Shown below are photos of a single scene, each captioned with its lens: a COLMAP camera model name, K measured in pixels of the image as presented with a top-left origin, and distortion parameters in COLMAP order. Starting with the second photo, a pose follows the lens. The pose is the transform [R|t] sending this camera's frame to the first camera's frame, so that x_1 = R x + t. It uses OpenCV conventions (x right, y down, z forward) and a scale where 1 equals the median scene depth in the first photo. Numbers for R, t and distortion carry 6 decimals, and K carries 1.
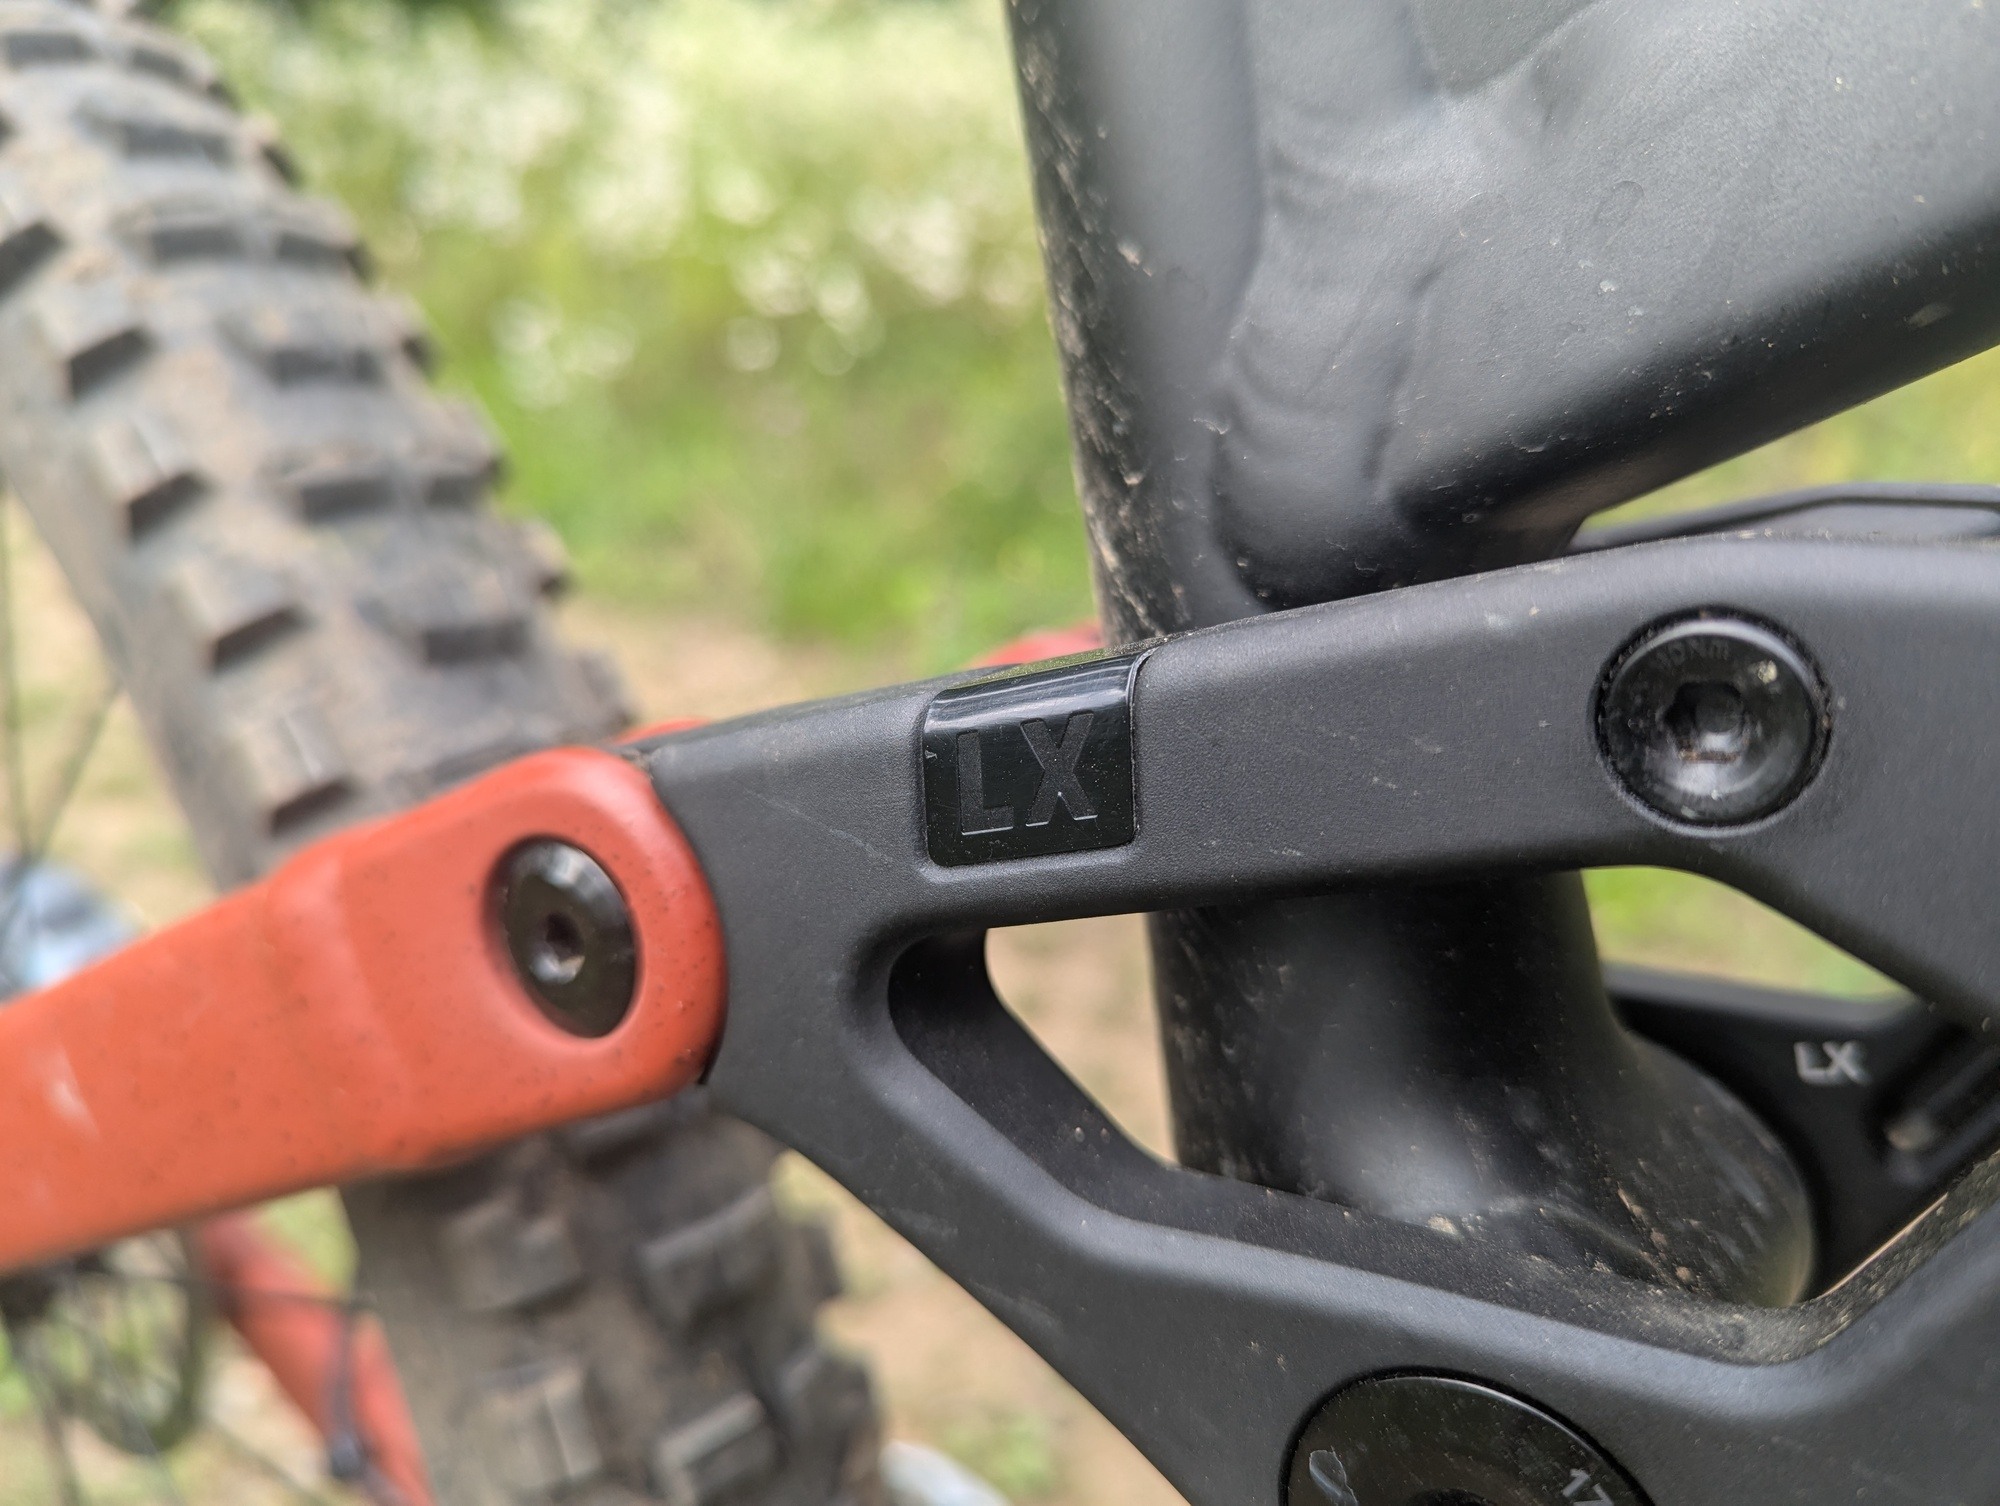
lens RADIAL K [[1568.3, 0, 1000.5], [0, 1568.3, 750.5], [0, 0, 1]] dist [-0.063046, -0.001189]
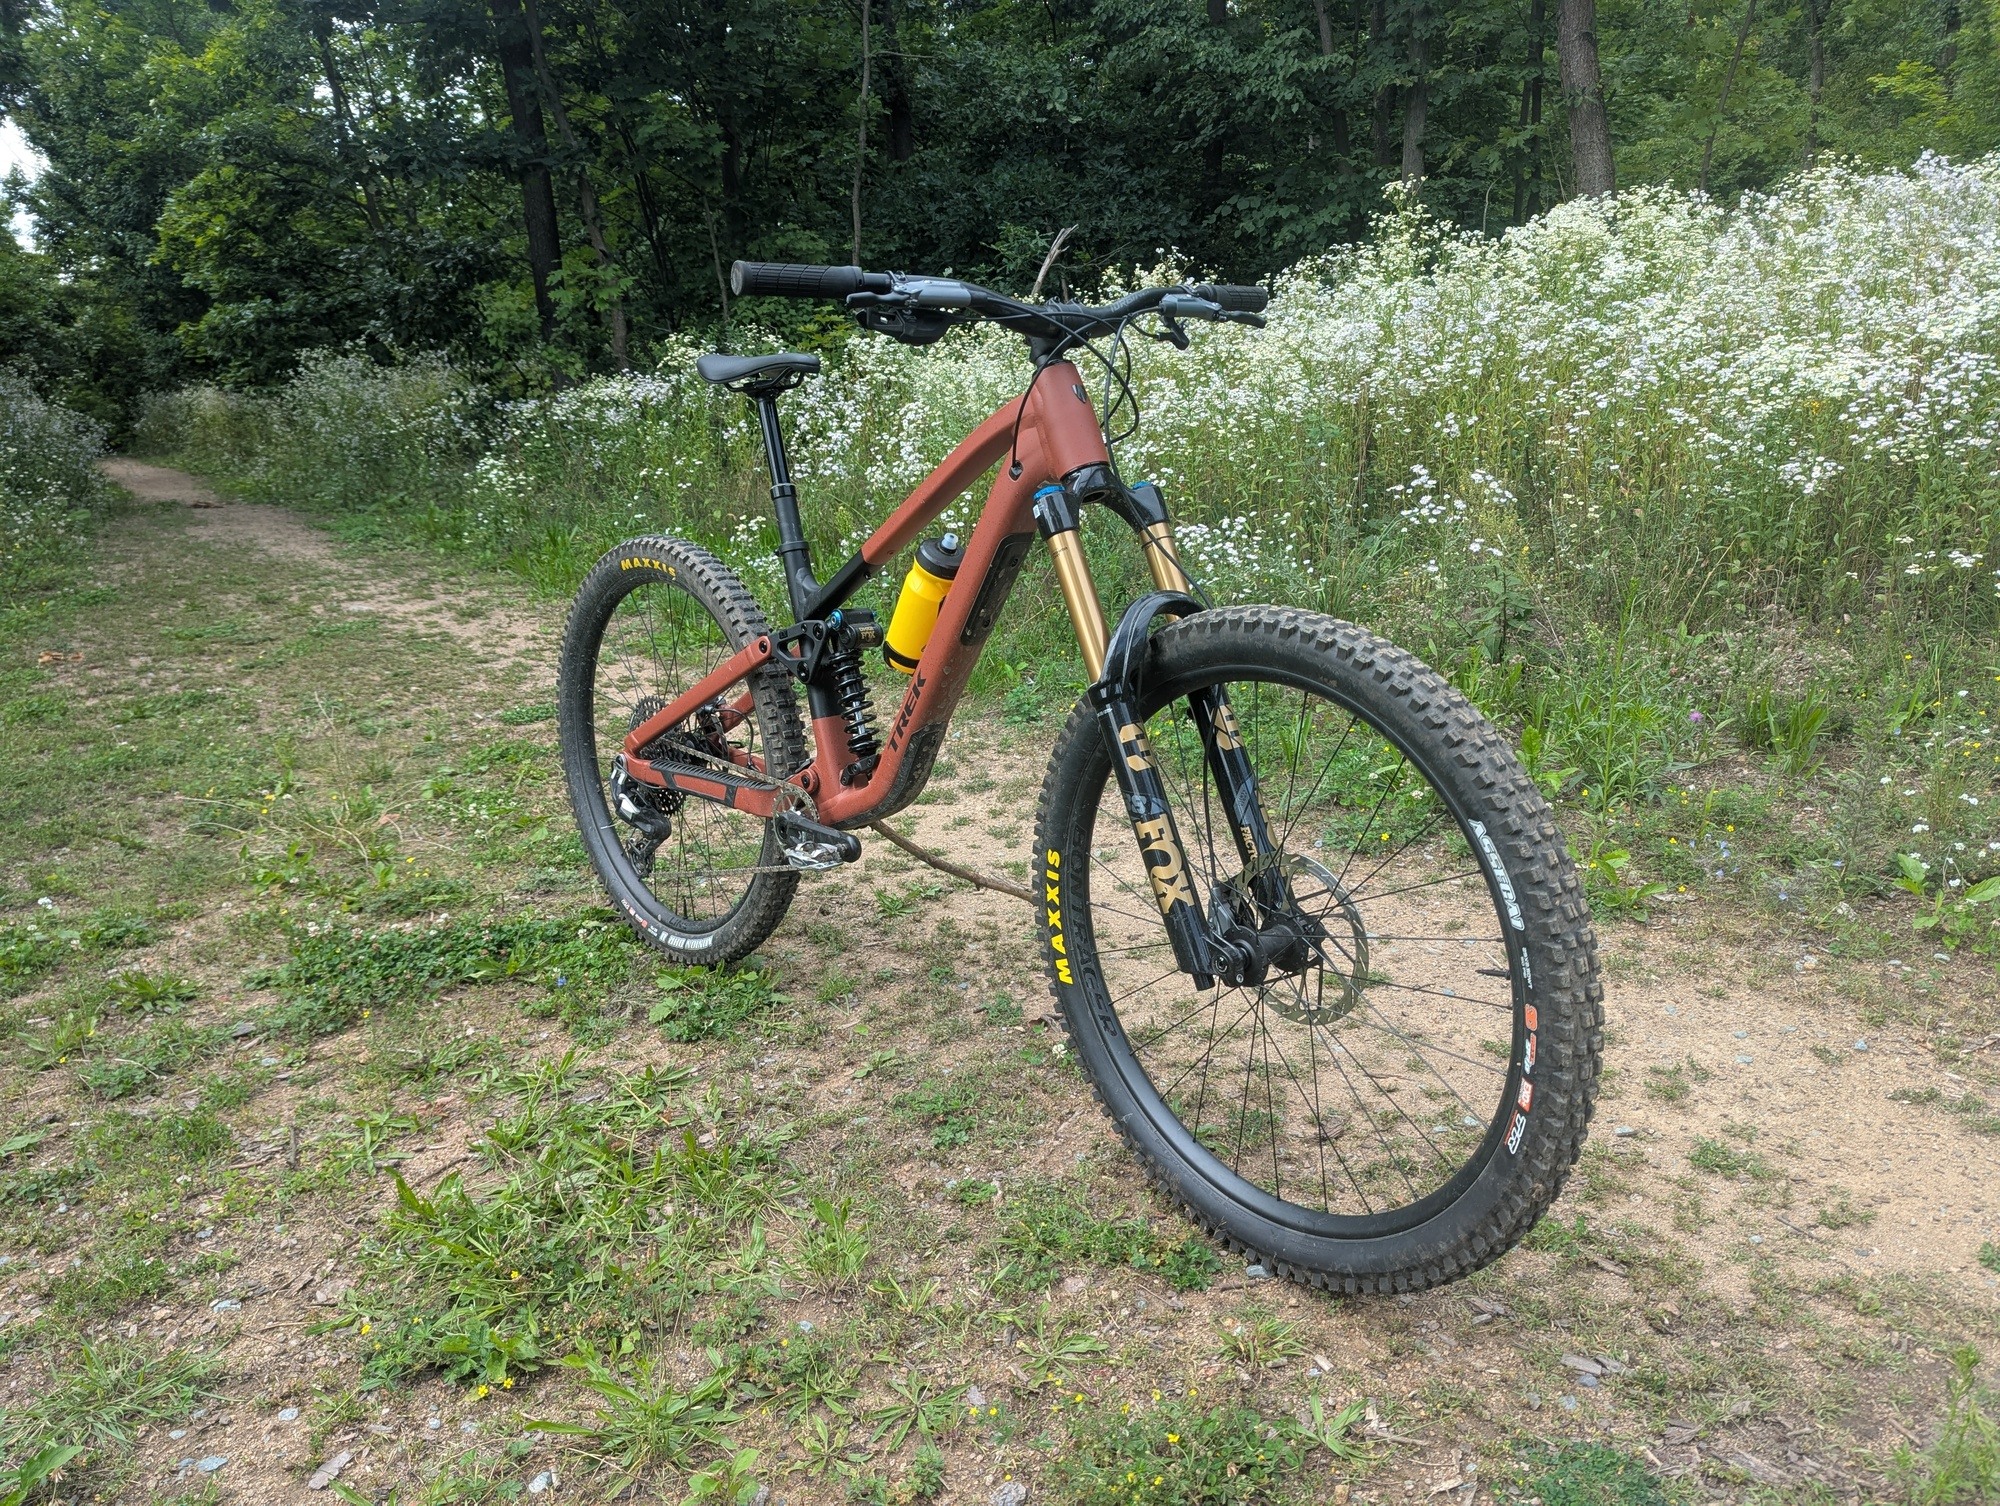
lens RADIAL K [[1447.0, 0, 1000.0], [0, 1447.0, 753.0], [0, 0, 1]] dist [0.111604, -0.140730]
pose [[0.972901, -0.019587, -0.230393, 3.740963], [0.003629, 0.997576, -0.069485, 1.522191], [0.231195, 0.066766, 0.970614, -8.745299]]
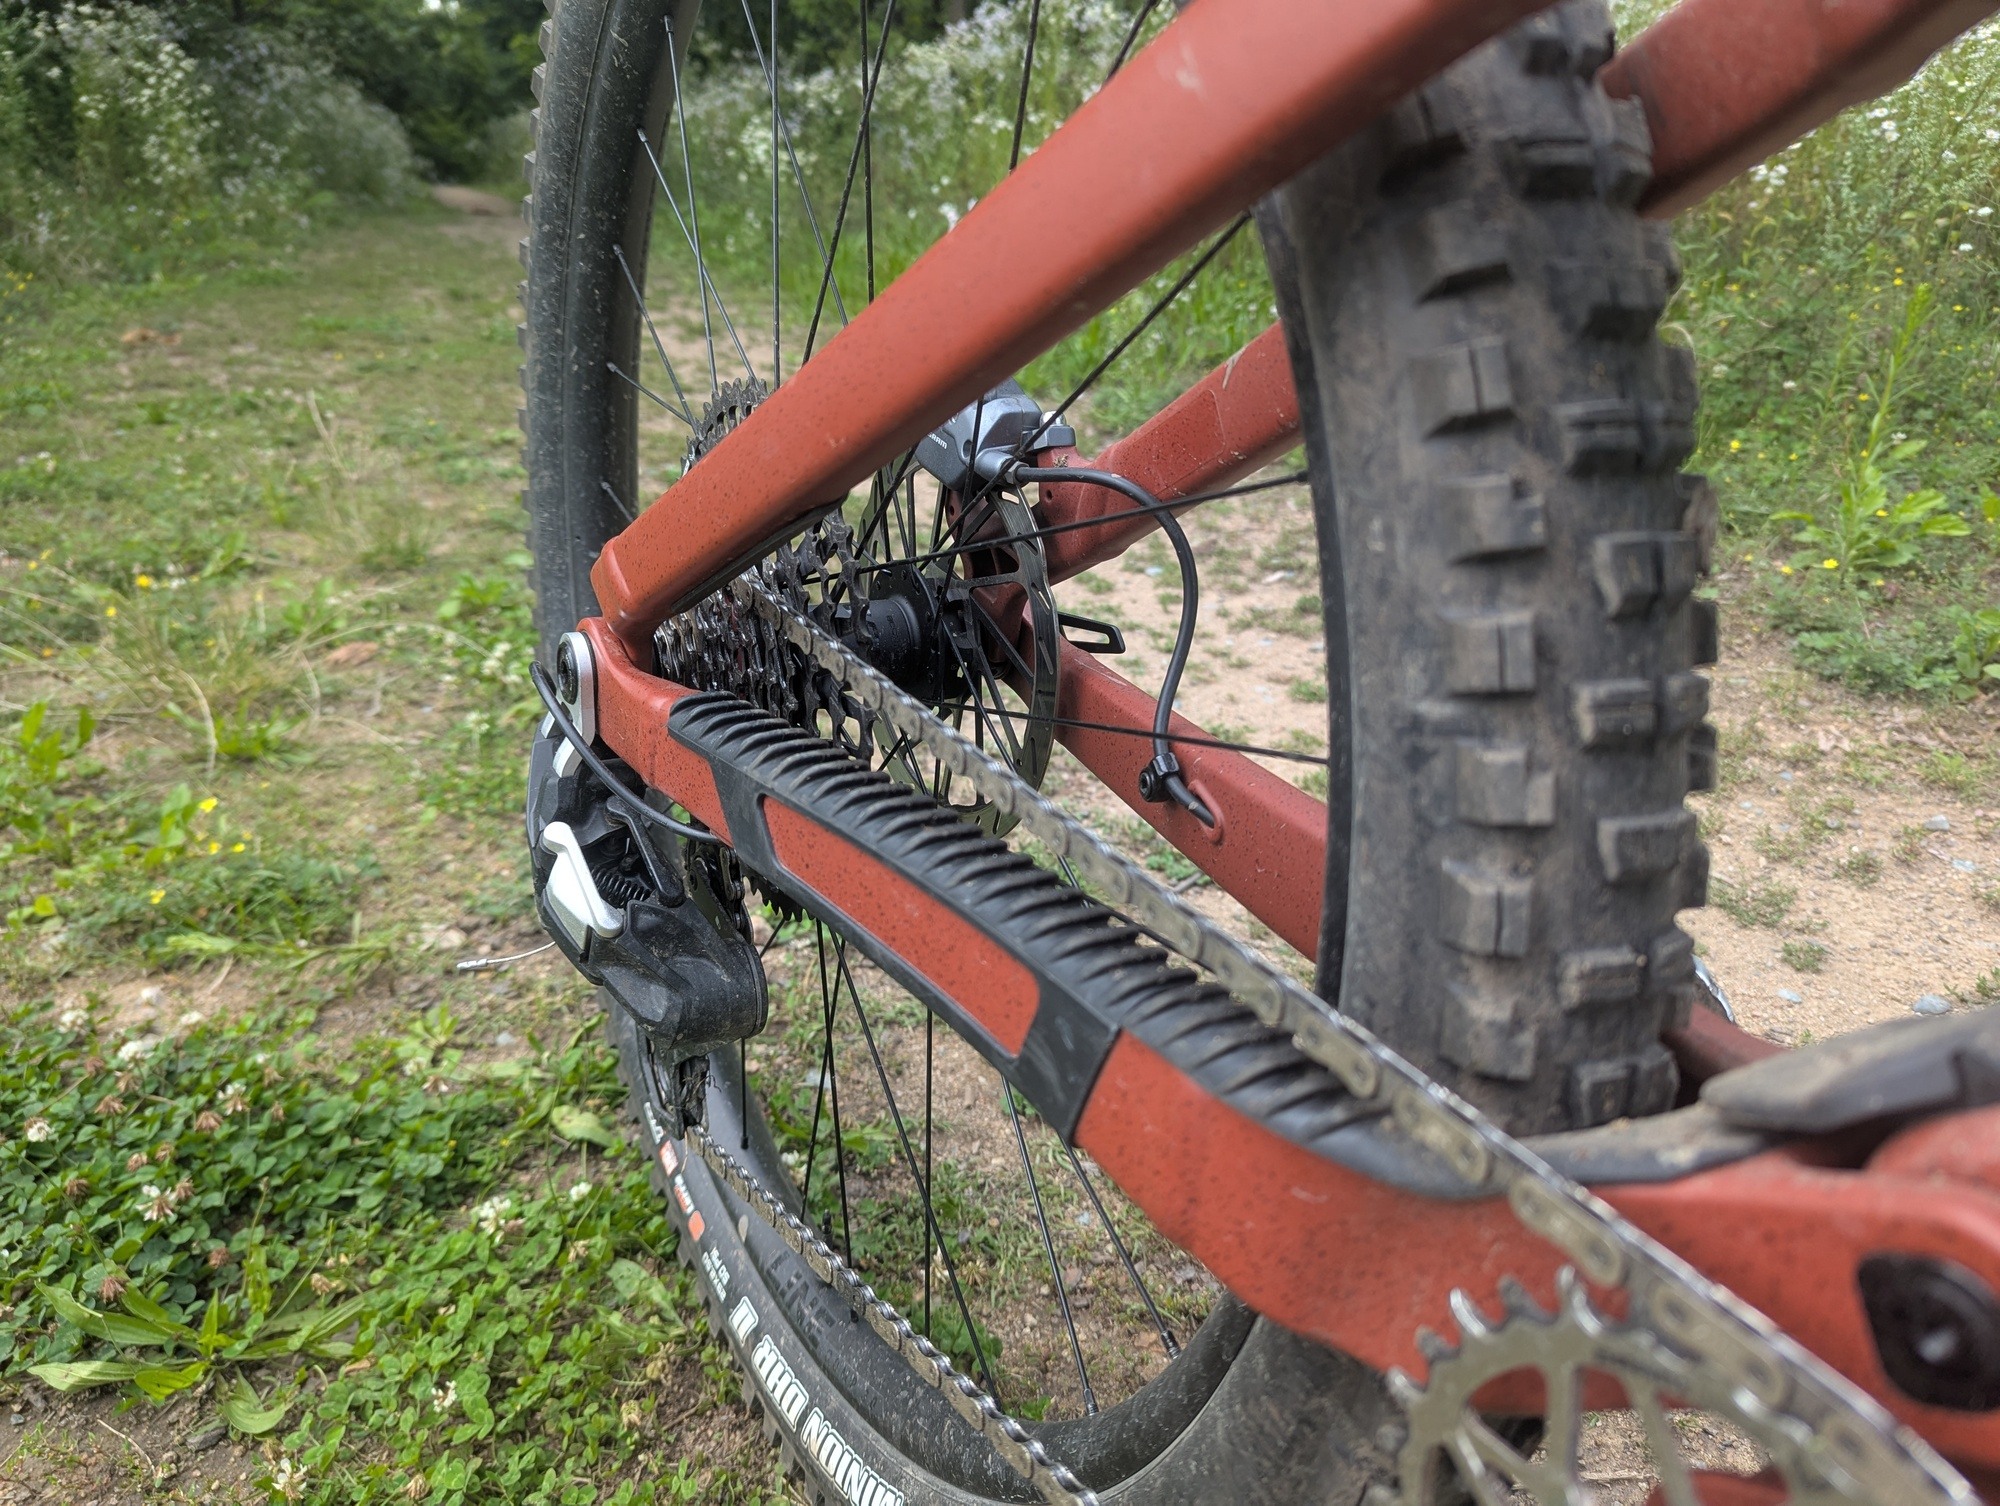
lens RADIAL K [[1415.8, 0, 1024.3], [0, 1415.8, 727.5], [0, 0, 1]] dist [0.056617, -0.087094]
pose [[0.909557, 0.127431, -0.395559, -0.109411], [-0.115043, 0.991837, 0.054994, 0.666156], [0.399338, -0.004514, 0.916793, -0.273581]]
